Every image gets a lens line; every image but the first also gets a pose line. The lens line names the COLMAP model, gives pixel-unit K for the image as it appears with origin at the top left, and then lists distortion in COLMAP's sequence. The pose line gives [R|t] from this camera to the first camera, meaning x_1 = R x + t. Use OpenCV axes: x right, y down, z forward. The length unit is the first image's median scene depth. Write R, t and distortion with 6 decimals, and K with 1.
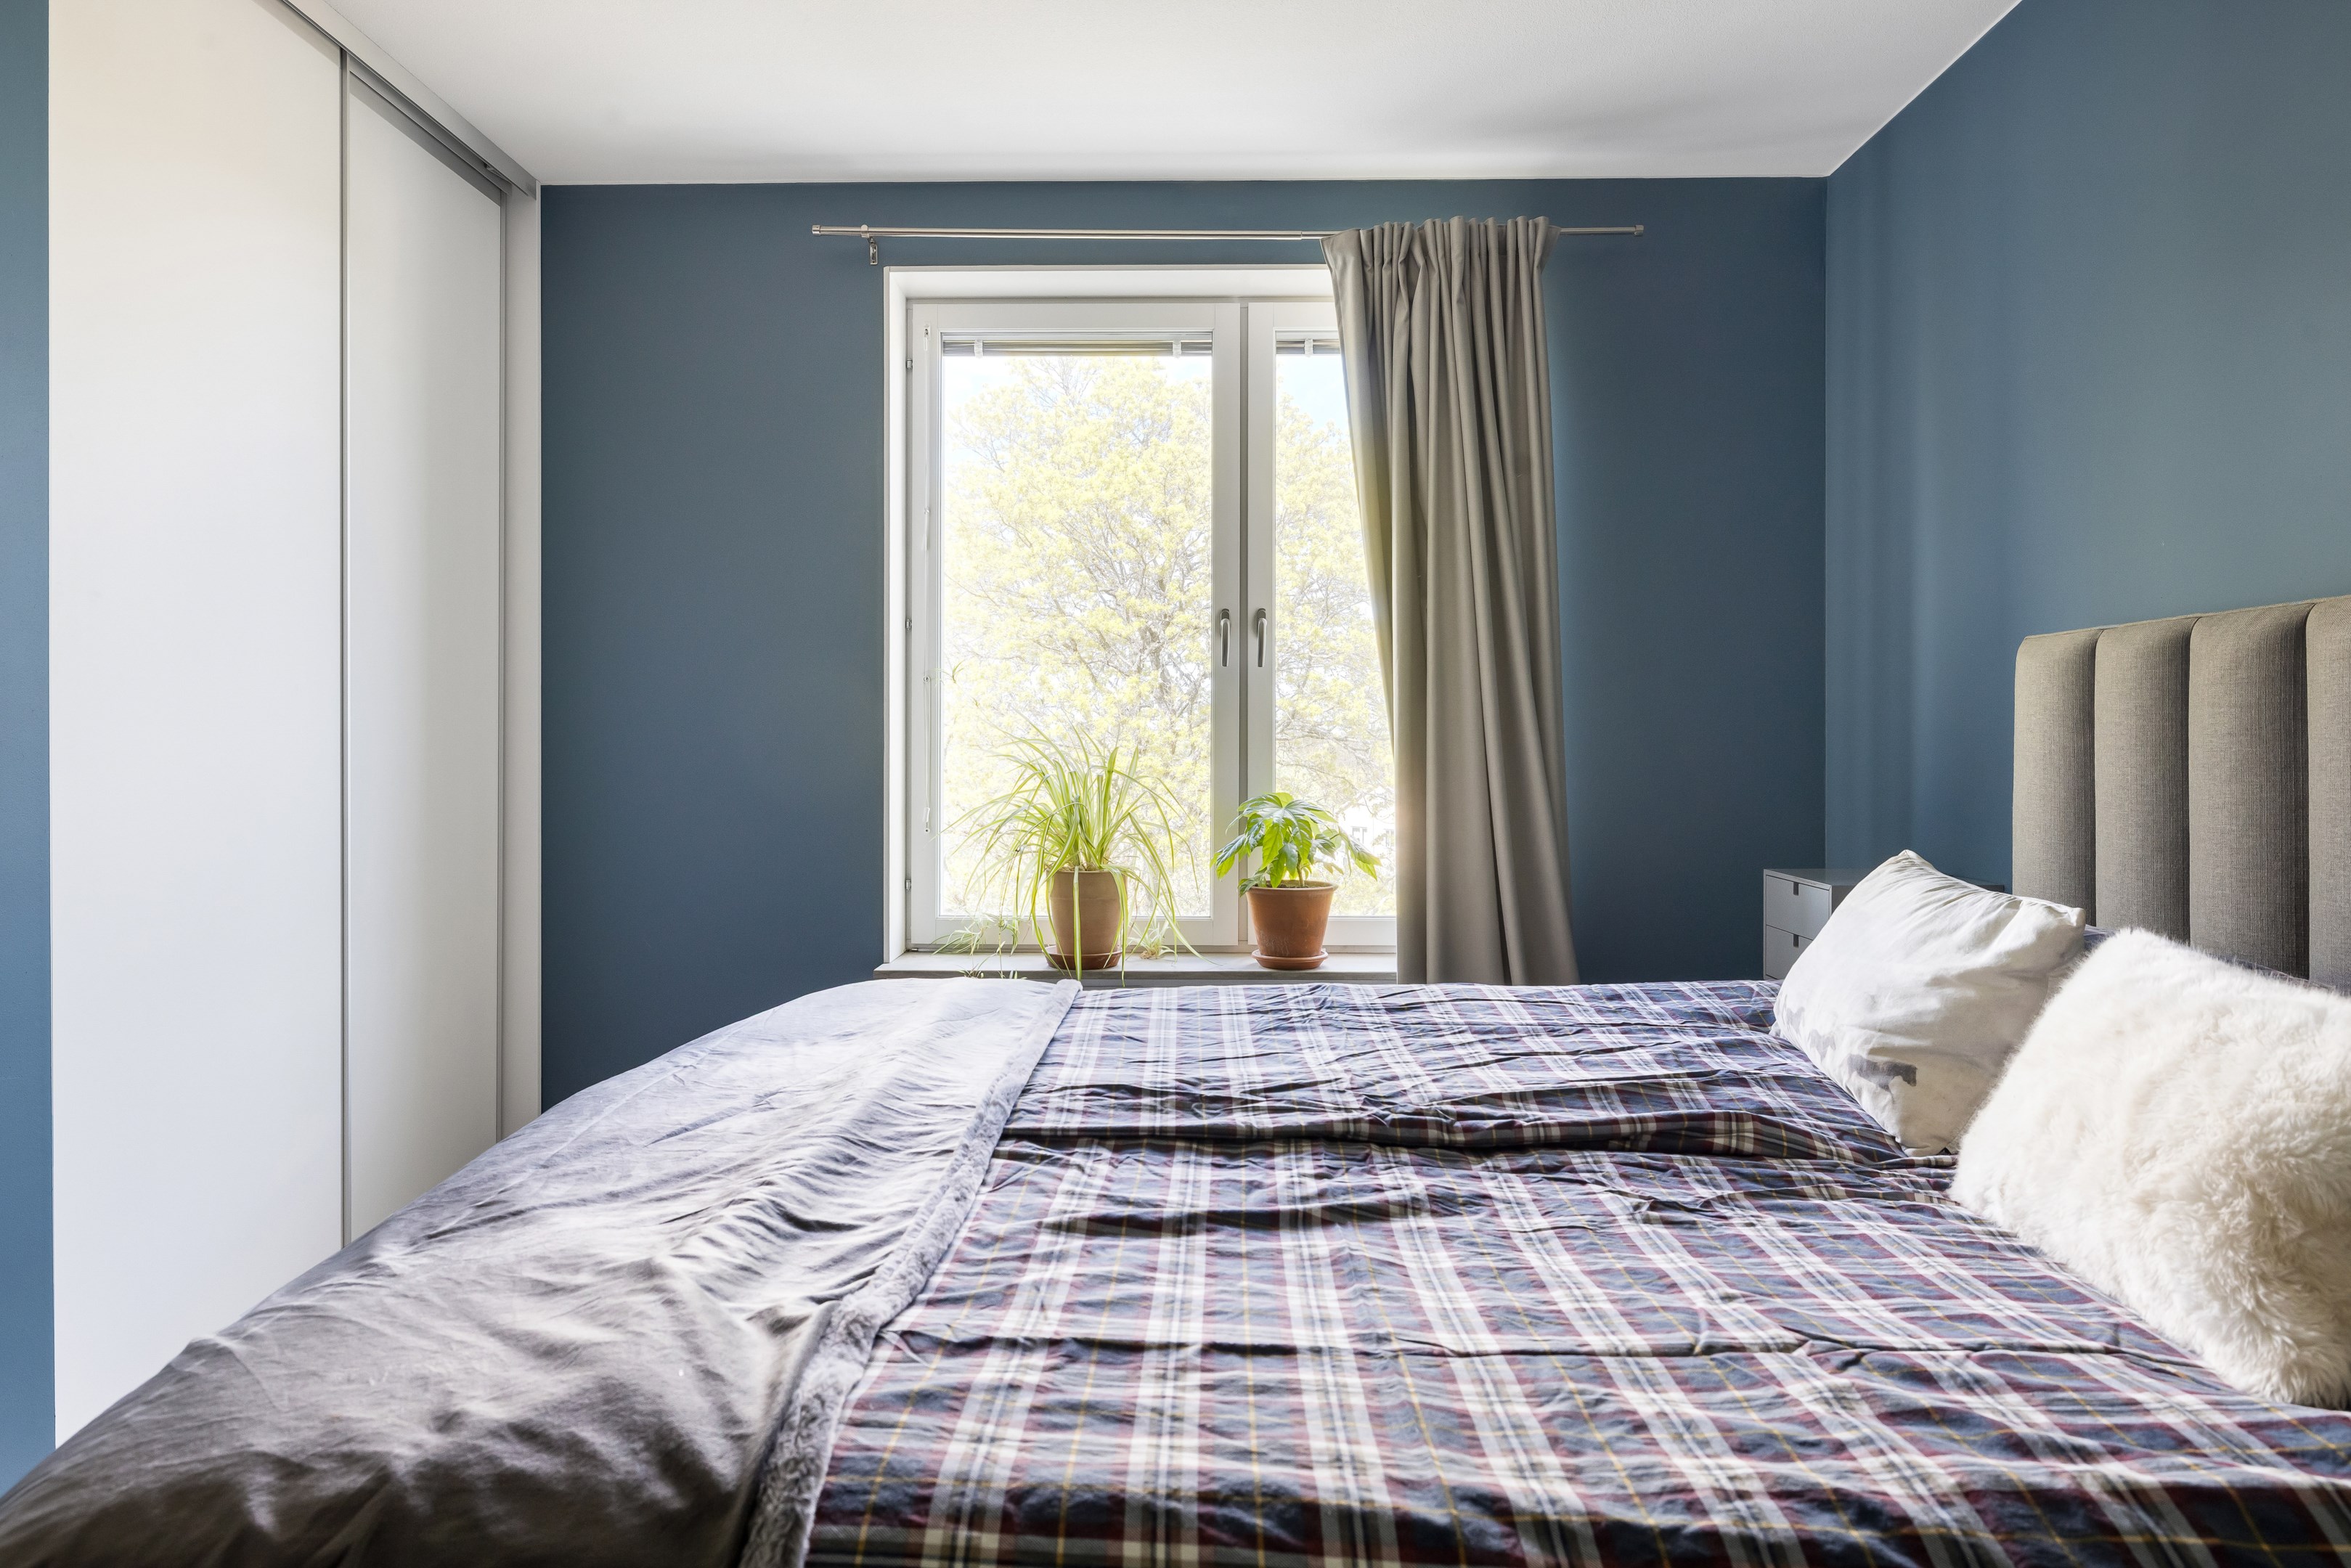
lens RADIAL K [[1385.7, 0, 1171.2], [0, 1385.7, 748.0], [0, 0, 1]] dist [-0.002822, 0.002501]
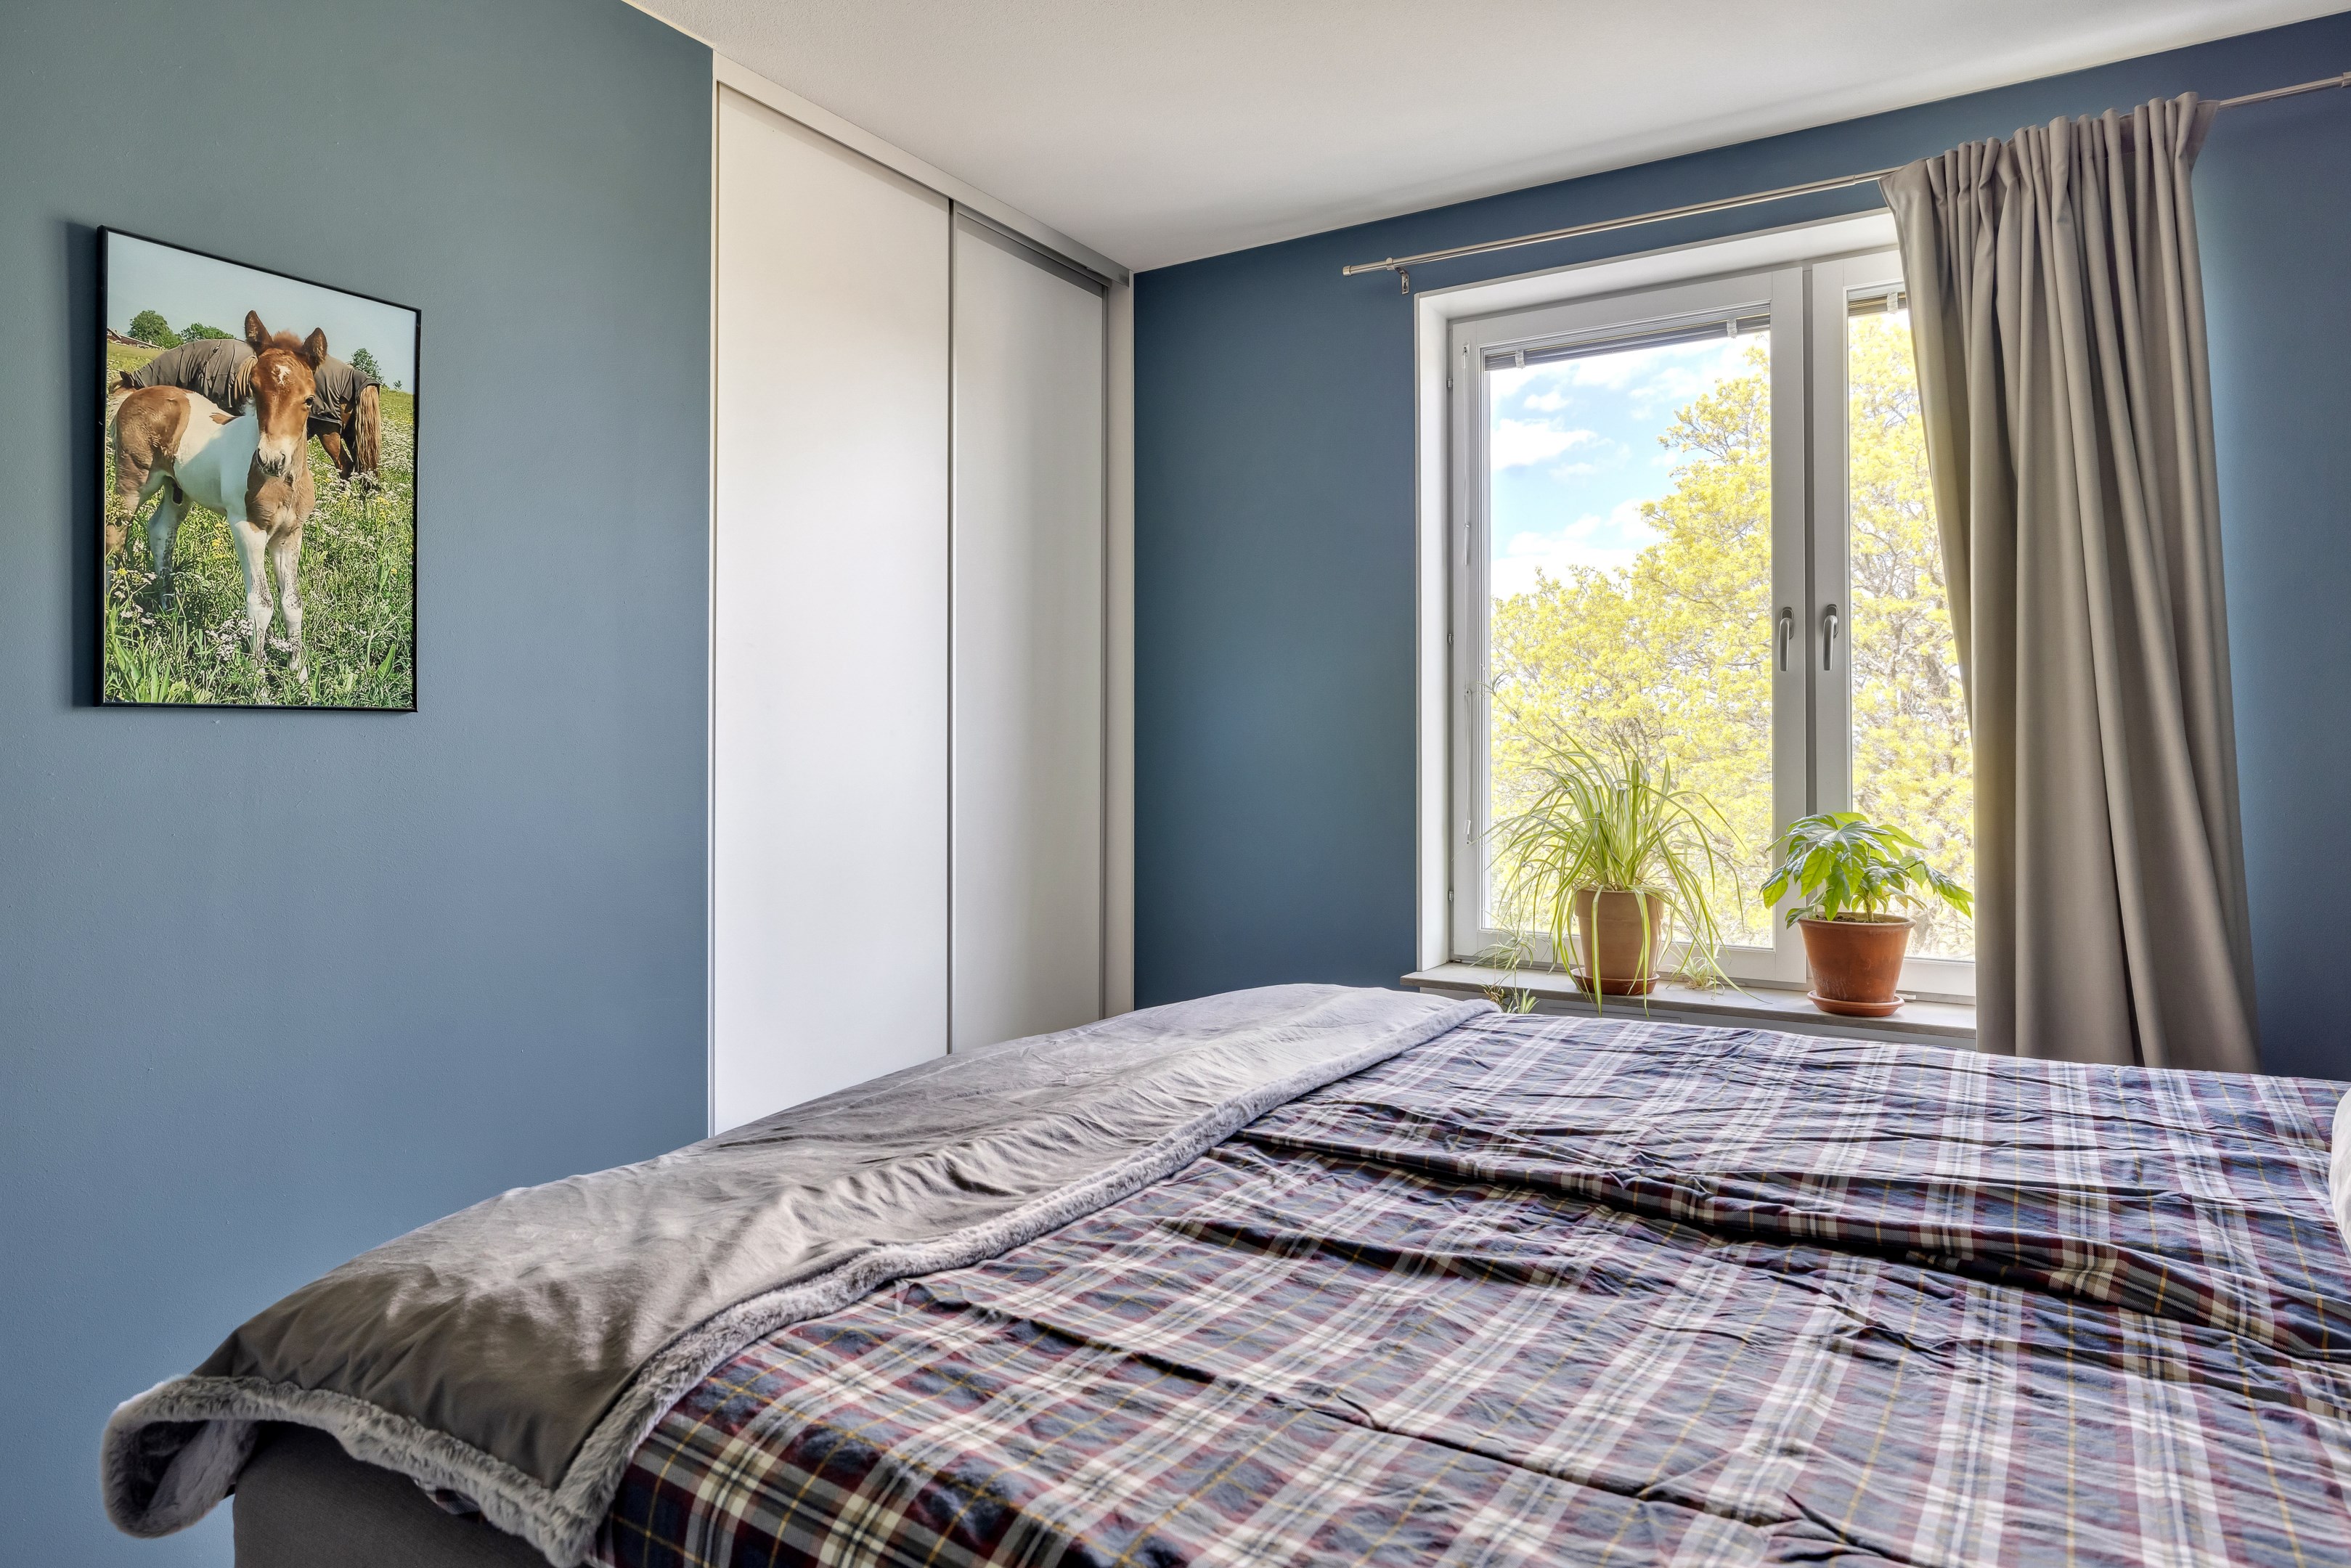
lens RADIAL K [[1365.1, 0, 1174.9], [0, 1365.1, 730.1], [0, 0, 1]] dist [-0.003584, 0.004330]
pose [[0.864395, -0.008701, -0.502739, 0.351200], [-0.001871, 0.999788, -0.020521, -0.003615], [0.502811, 0.018679, 0.864195, 0.089818]]
